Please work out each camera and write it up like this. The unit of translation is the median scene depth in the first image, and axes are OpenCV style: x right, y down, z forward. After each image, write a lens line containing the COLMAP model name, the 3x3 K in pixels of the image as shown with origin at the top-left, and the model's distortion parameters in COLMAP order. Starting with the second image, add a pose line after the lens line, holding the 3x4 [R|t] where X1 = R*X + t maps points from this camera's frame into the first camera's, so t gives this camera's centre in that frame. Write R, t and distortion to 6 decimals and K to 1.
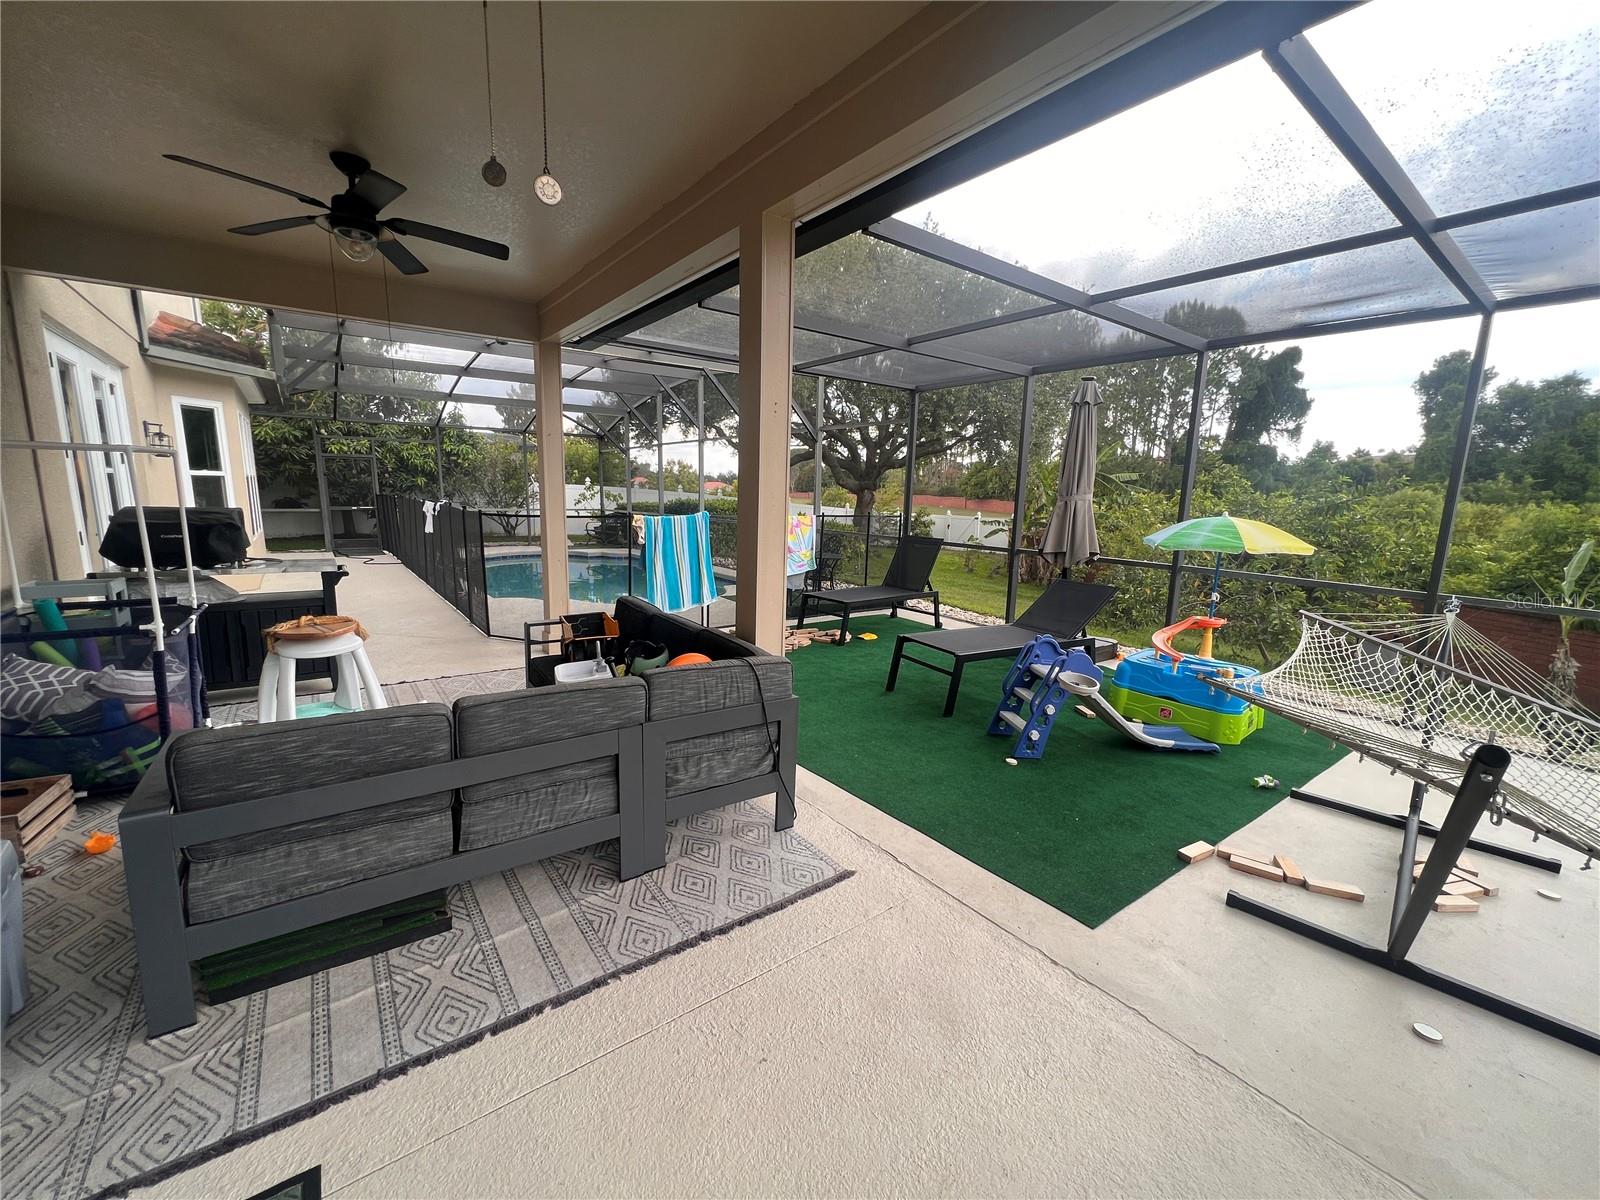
lens RADIAL K [[643.4, 0, 798.1], [0, 643.4, 595.9], [0, 0, 1]] dist [0.000614, 0.000201]
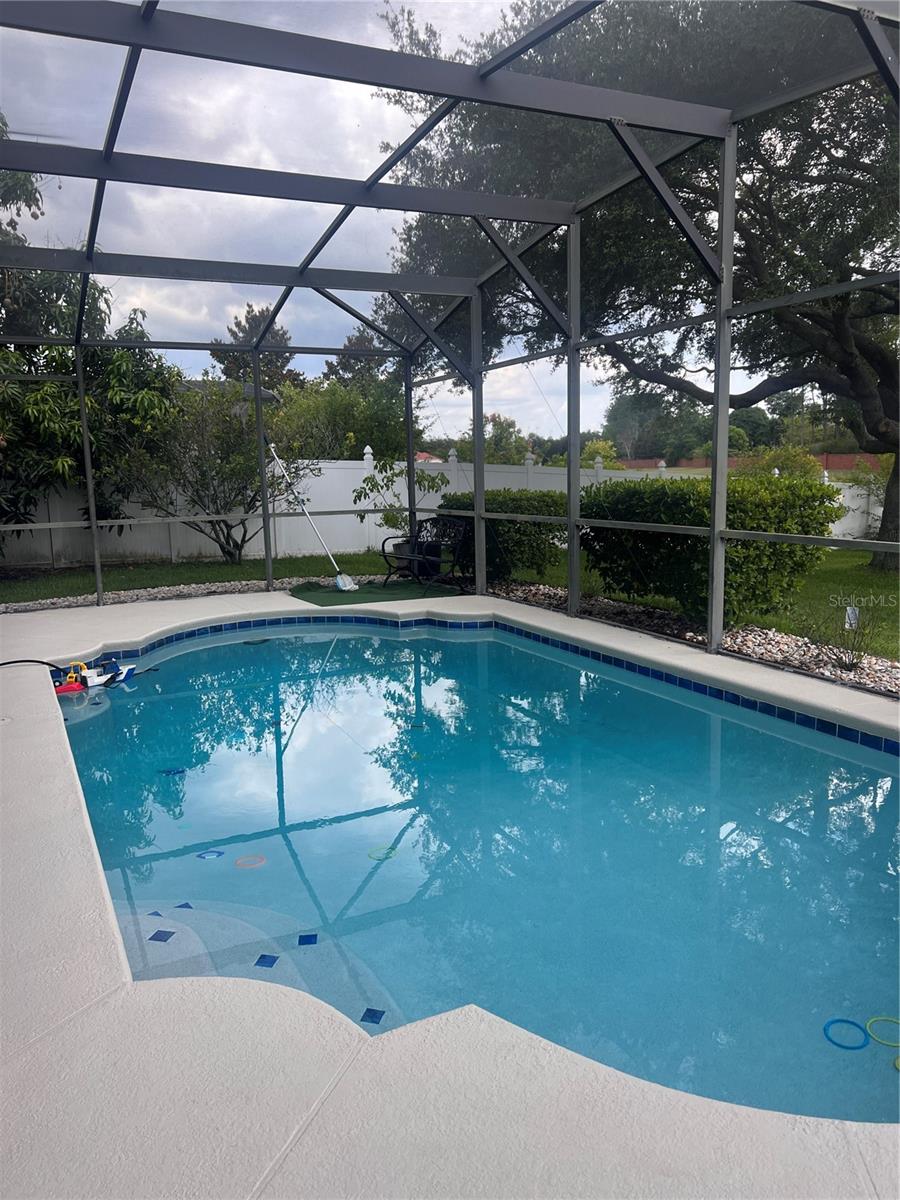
lens RADIAL K [[908.9, 0, 438.4], [0, 908.9, 602.3], [0, 0, 1]] dist [0.048636, -0.051019]
pose [[0.979929, -0.010708, -0.199061, -0.086884], [0.009144, 0.999920, -0.008775, -0.034002], [0.199139, 0.006779, 0.979948, 0.195933]]
